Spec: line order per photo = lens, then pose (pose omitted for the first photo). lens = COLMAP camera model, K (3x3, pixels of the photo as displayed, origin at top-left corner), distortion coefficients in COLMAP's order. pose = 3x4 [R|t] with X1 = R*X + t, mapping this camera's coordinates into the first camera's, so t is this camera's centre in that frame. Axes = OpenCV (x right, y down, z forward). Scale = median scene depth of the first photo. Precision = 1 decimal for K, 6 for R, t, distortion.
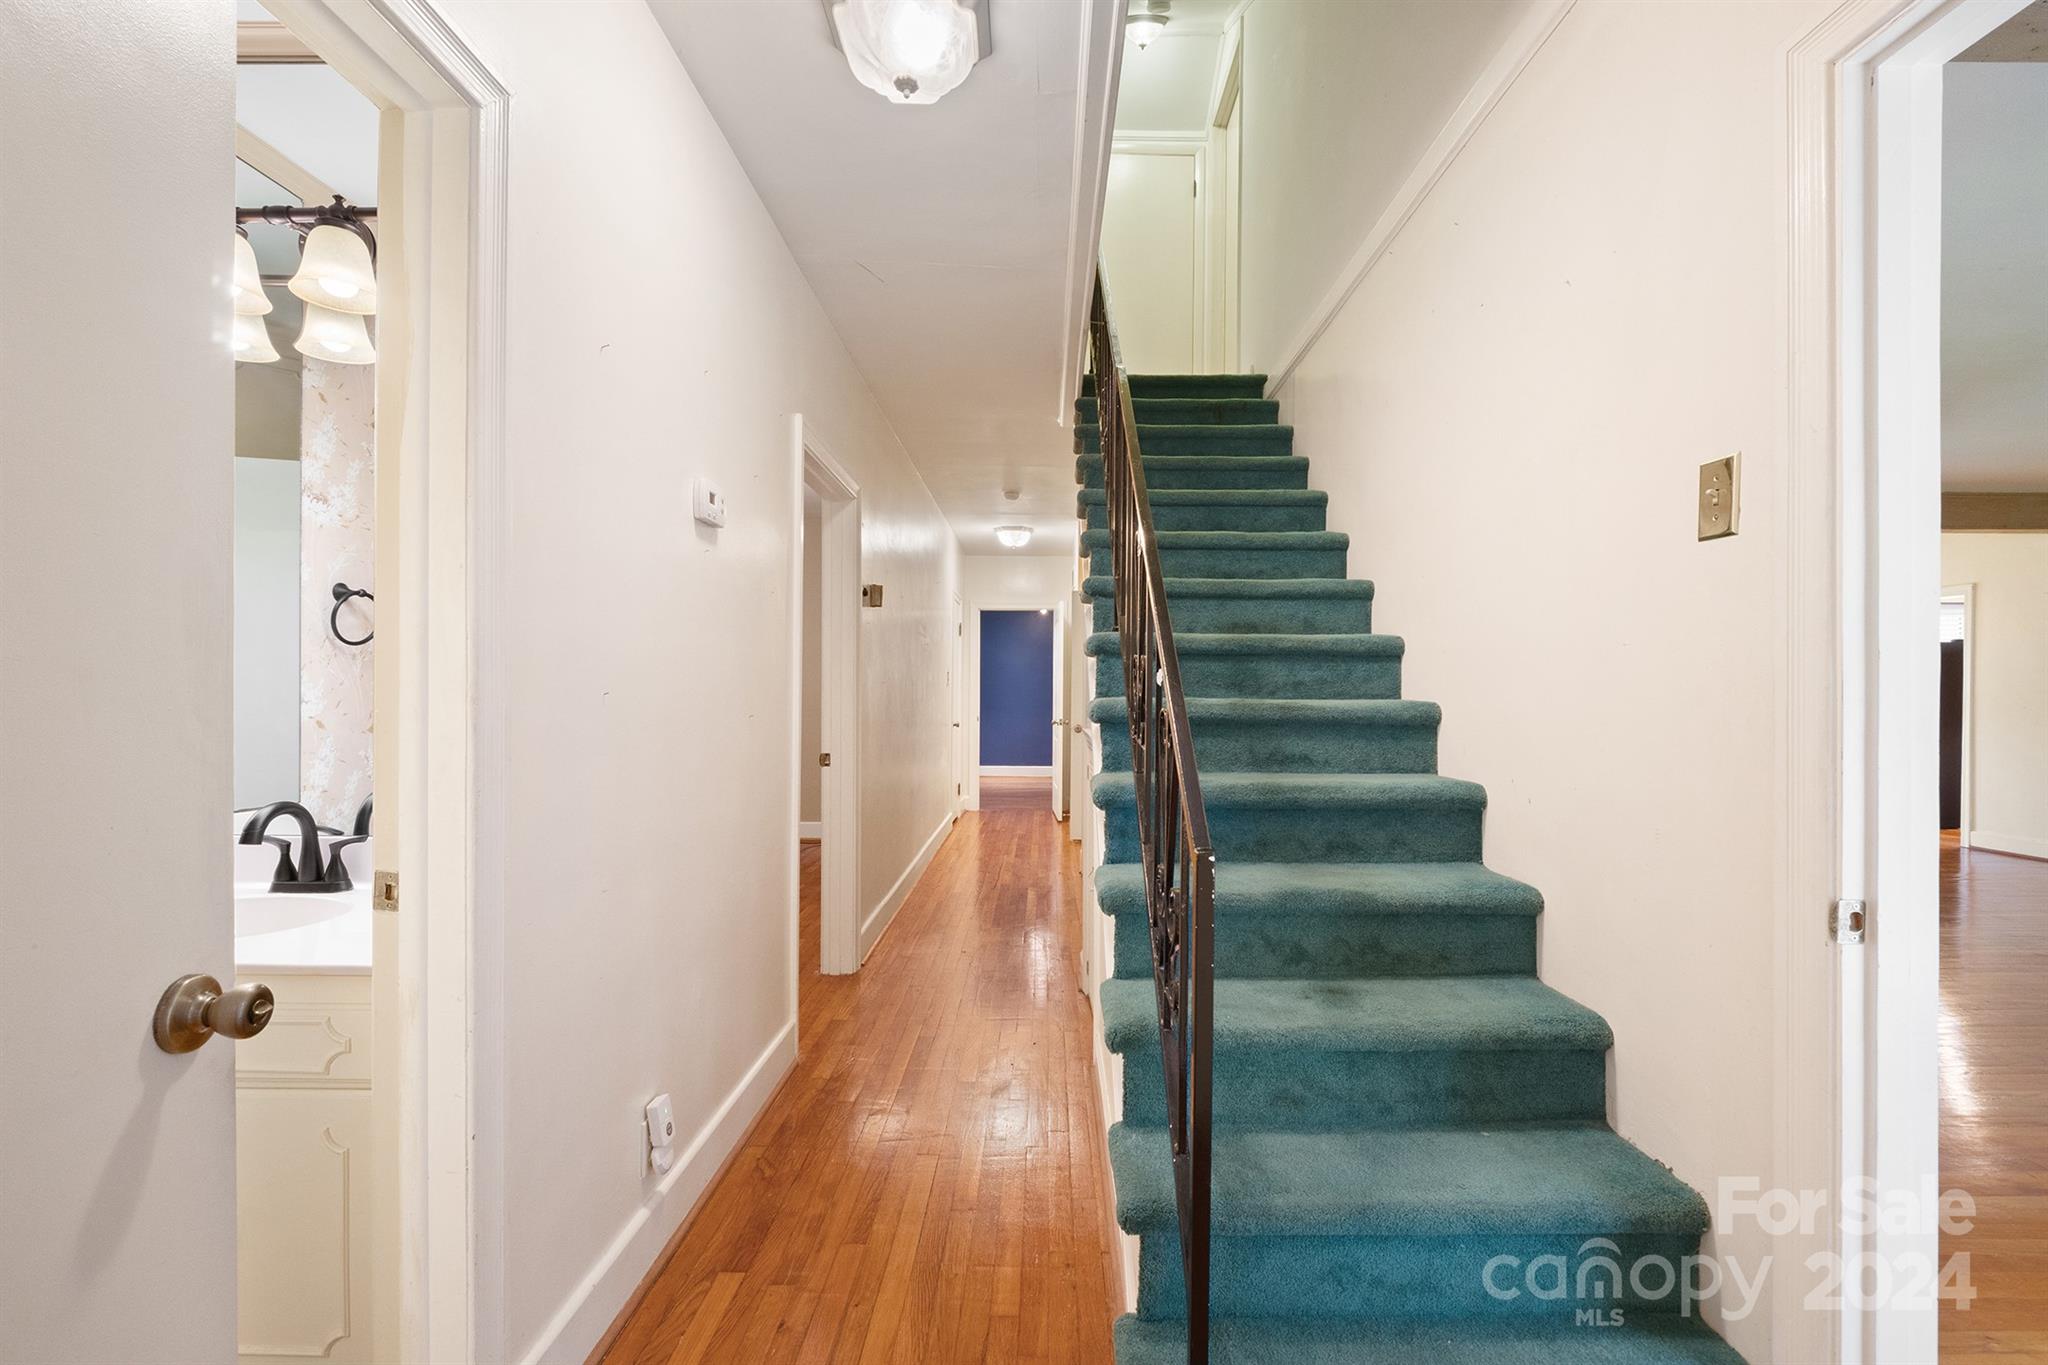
lens RADIAL K [[869.7, 0, 1016.8], [0, 869.7, 702.8], [0, 0, 1]] dist [-0.003833, -0.000140]
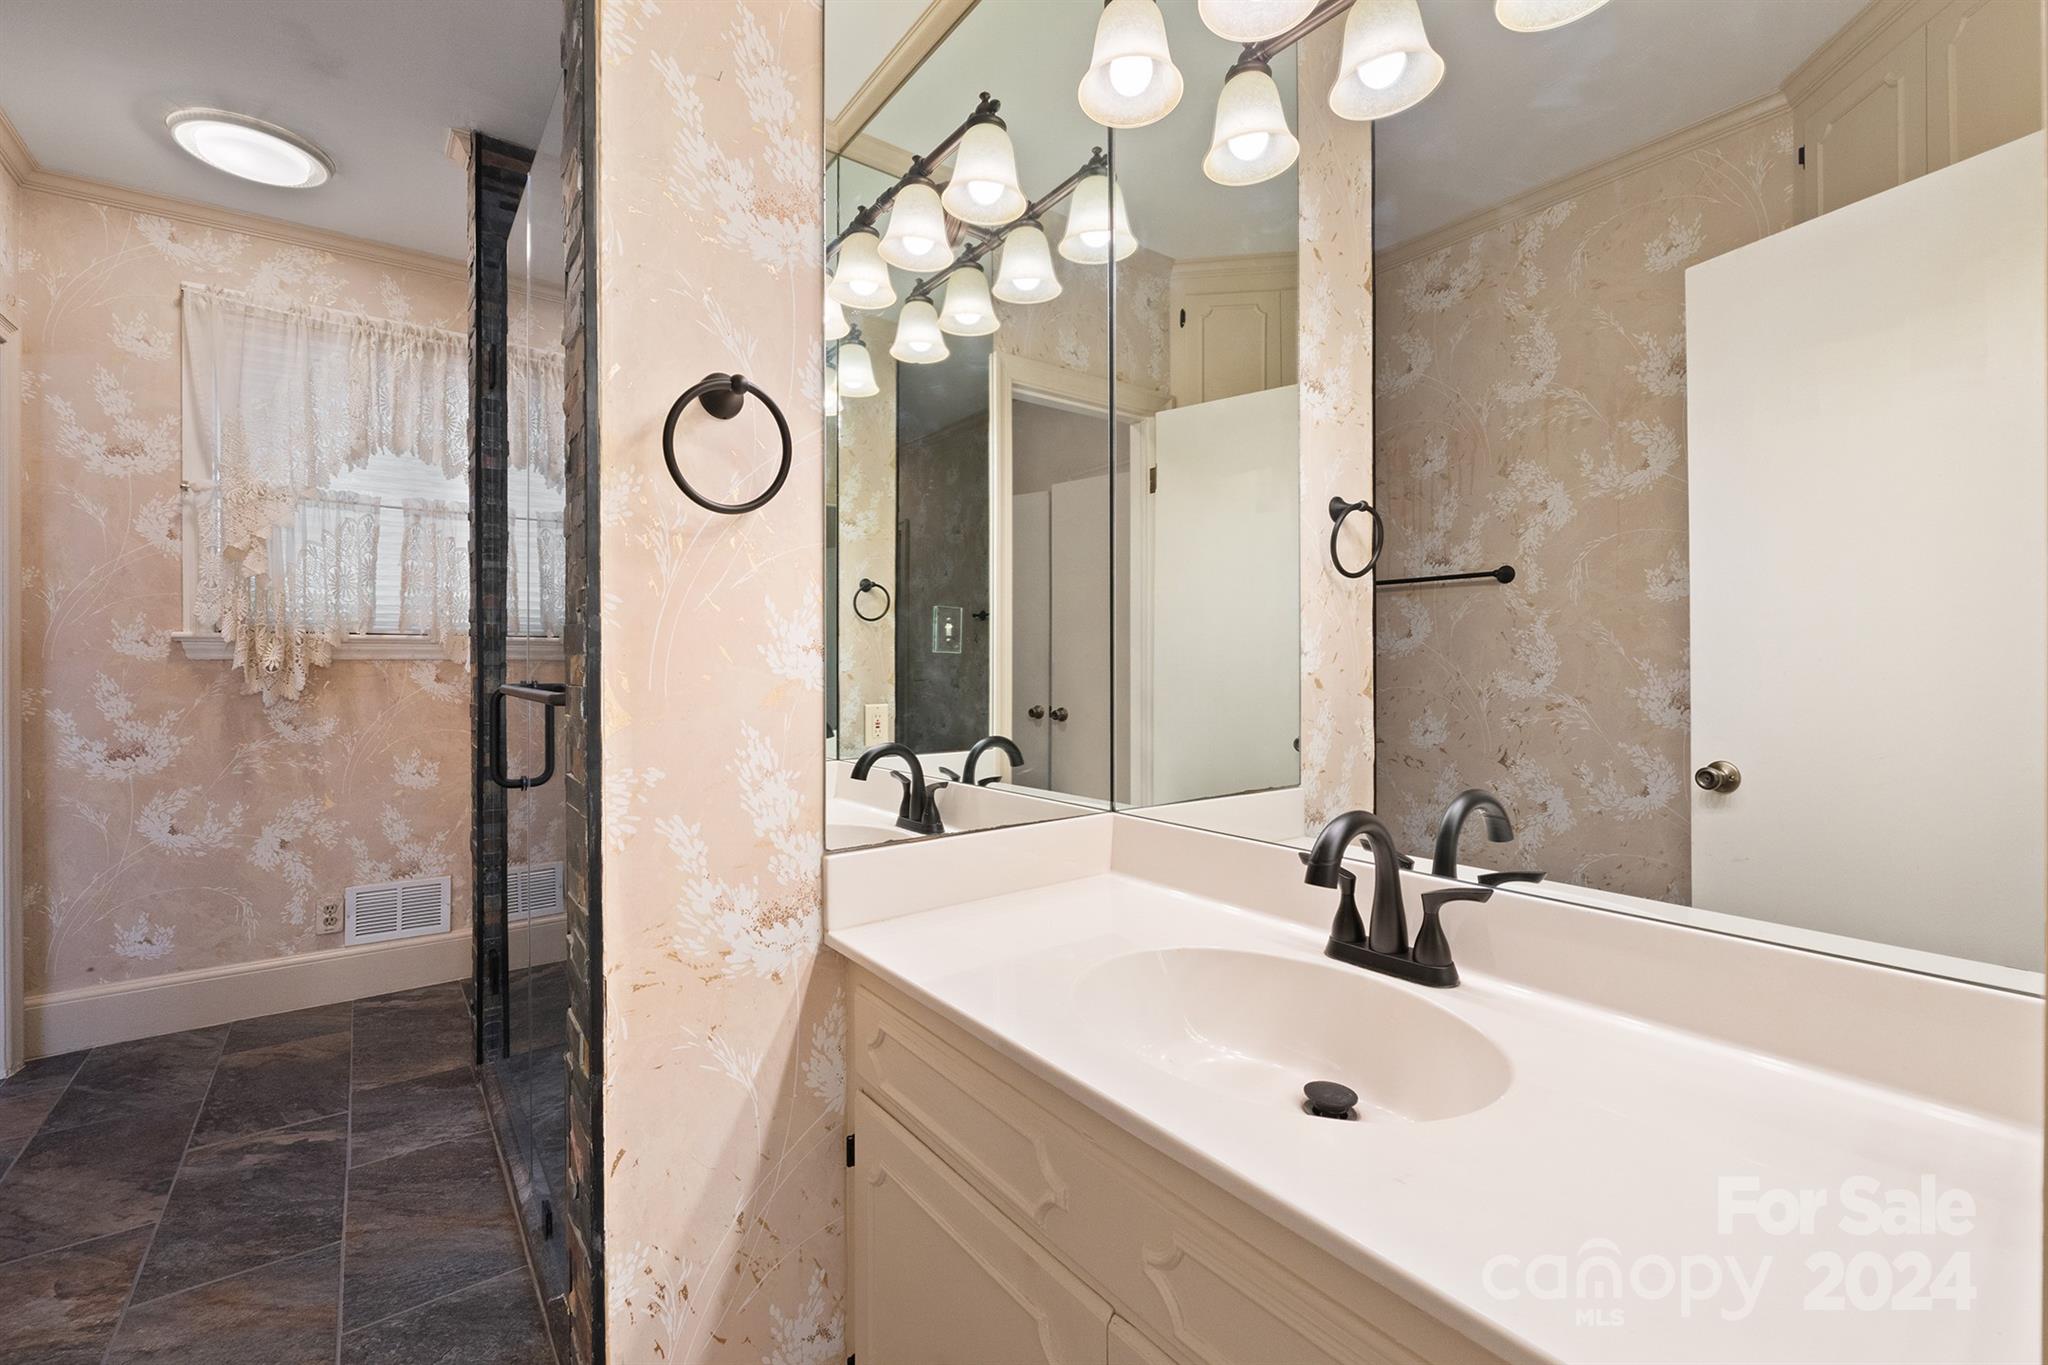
lens RADIAL K [[859.0, 0, 1022.3], [0, 859.0, 672.9], [0, 0, 1]] dist [-0.005240, -0.000383]
pose [[0.619361, -0.003161, -0.785100, -0.374564], [0.003980, 0.999992, -0.000886, 0.015239], [0.785096, -0.002576, 0.619368, 0.332499]]
